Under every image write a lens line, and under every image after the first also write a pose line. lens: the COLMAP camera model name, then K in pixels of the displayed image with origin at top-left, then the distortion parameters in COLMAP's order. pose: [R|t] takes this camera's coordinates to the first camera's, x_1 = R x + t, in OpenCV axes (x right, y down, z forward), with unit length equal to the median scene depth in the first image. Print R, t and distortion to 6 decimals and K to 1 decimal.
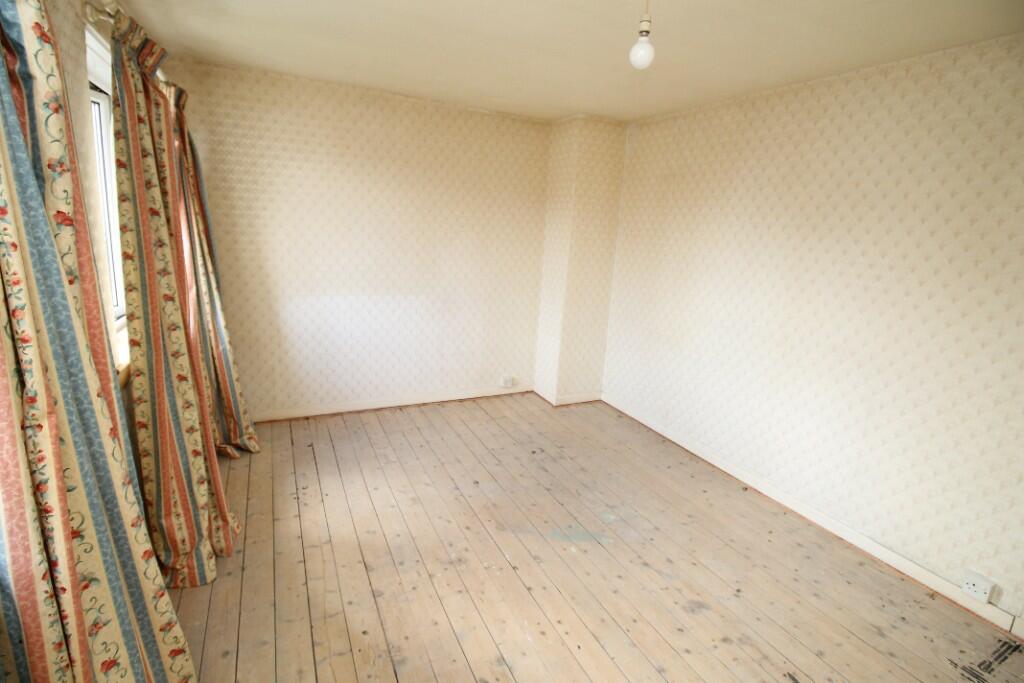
lens RADIAL K [[478.0, 0, 511.4], [0, 478.0, 331.4], [0, 0, 1]] dist [0.002080, -0.018067]
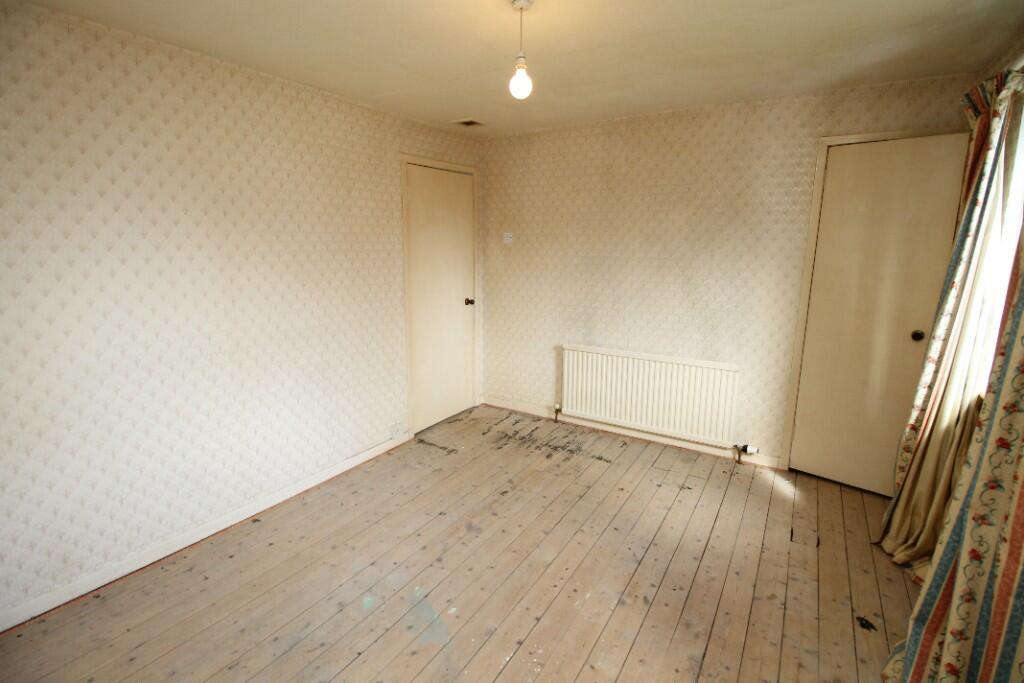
lens RADIAL K [[485.6, 0, 512.1], [0, 485.6, 330.3], [0, 0, 1]] dist [0.028415, -0.020791]
pose [[-0.529057, -0.212227, 0.821619, -0.424581], [0.140776, 0.932855, 0.331608, -0.227875], [-0.836828, 0.291104, -0.463657, 0.913926]]
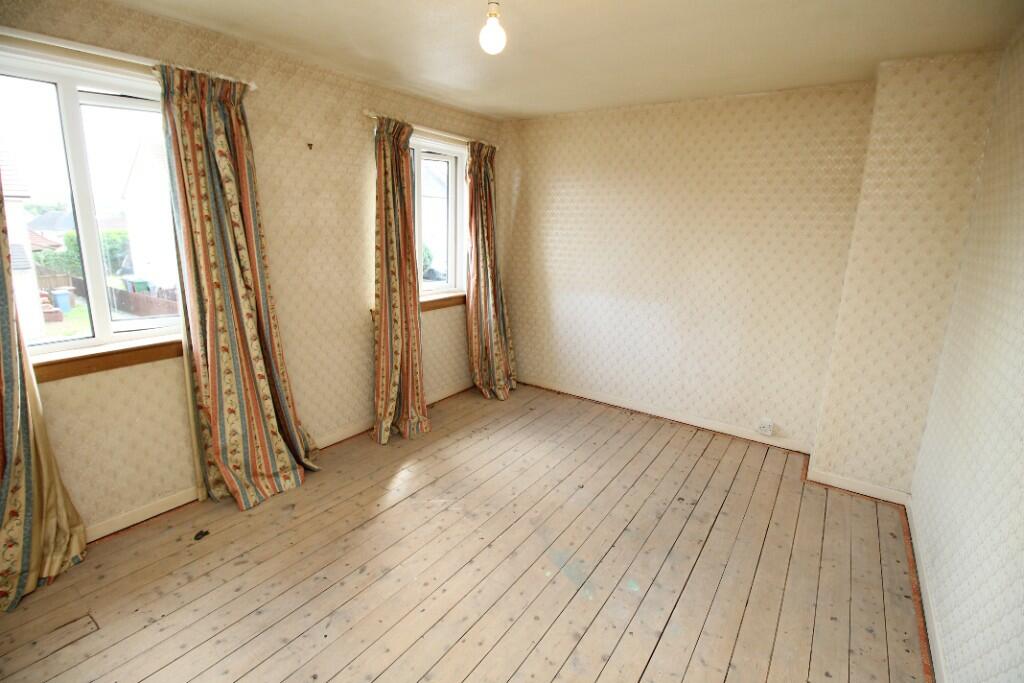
lens RADIAL K [[478.0, 0, 511.4], [0, 478.0, 331.4], [0, 0, 1]] dist [0.002080, -0.018067]
pose [[0.480310, 0.153943, -0.863484, 0.637759], [-0.185011, 0.980108, 0.071823, -0.042211], [0.857364, 0.125257, 0.499237, 0.326894]]
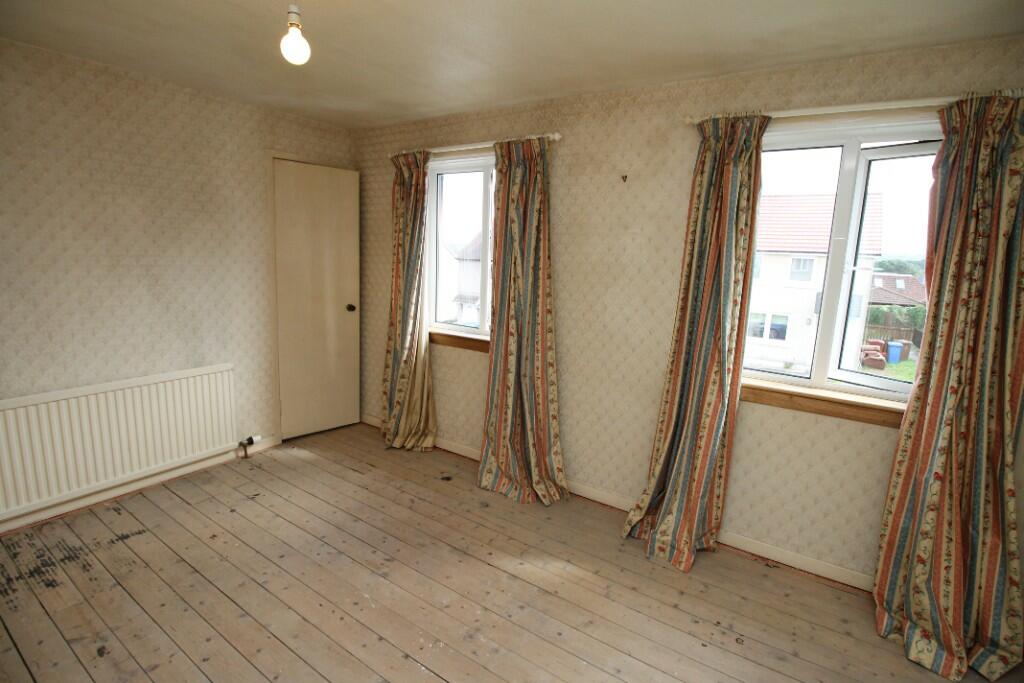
lens RADIAL K [[485.6, 0, 512.1], [0, 485.6, 330.3], [0, 0, 1]] dist [0.028415, -0.020791]
pose [[-0.863876, -0.006972, -0.503657, 0.203717], [-0.187524, 0.932480, 0.308734, -0.237818], [0.467497, 0.361155, -0.806854, 1.142280]]
